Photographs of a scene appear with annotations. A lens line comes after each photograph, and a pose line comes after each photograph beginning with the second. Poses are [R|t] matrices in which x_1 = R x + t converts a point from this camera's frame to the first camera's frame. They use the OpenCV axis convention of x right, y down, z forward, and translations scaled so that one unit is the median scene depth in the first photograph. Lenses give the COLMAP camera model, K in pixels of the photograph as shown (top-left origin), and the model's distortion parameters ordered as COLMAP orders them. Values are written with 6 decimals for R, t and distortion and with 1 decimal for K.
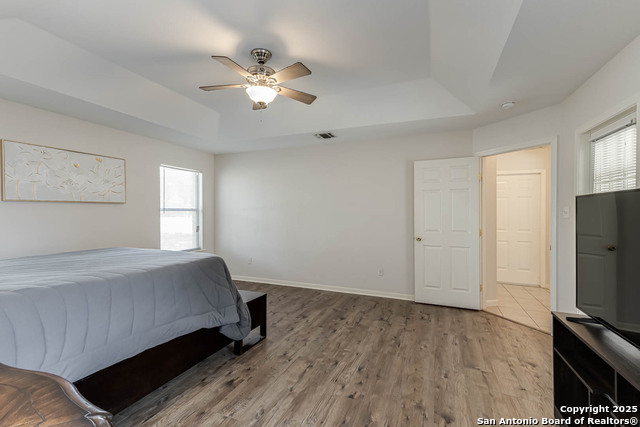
lens RADIAL K [[284.9, 0, 316.3], [0, 284.9, 216.0], [0, 0, 1]] dist [0.021189, -0.000341]
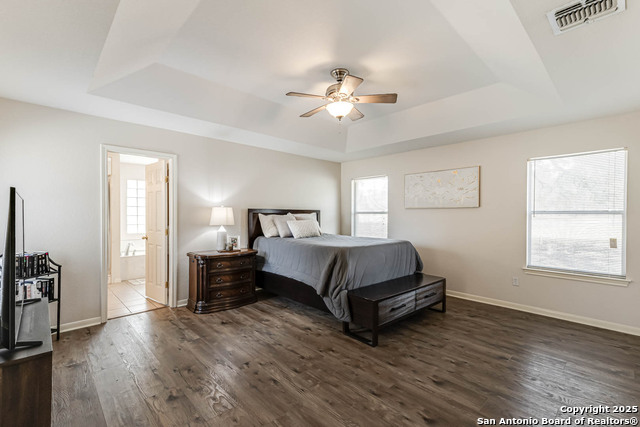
lens RADIAL K [[284.9, 0, 316.3], [0, 284.9, 216.0], [0, 0, 1]] dist [0.021189, -0.000341]
pose [[-0.395899, 0.009484, -0.918245, 0.840236], [-0.017666, 0.999683, 0.017942, -0.027978], [0.918124, 0.023325, -0.395606, 1.297148]]
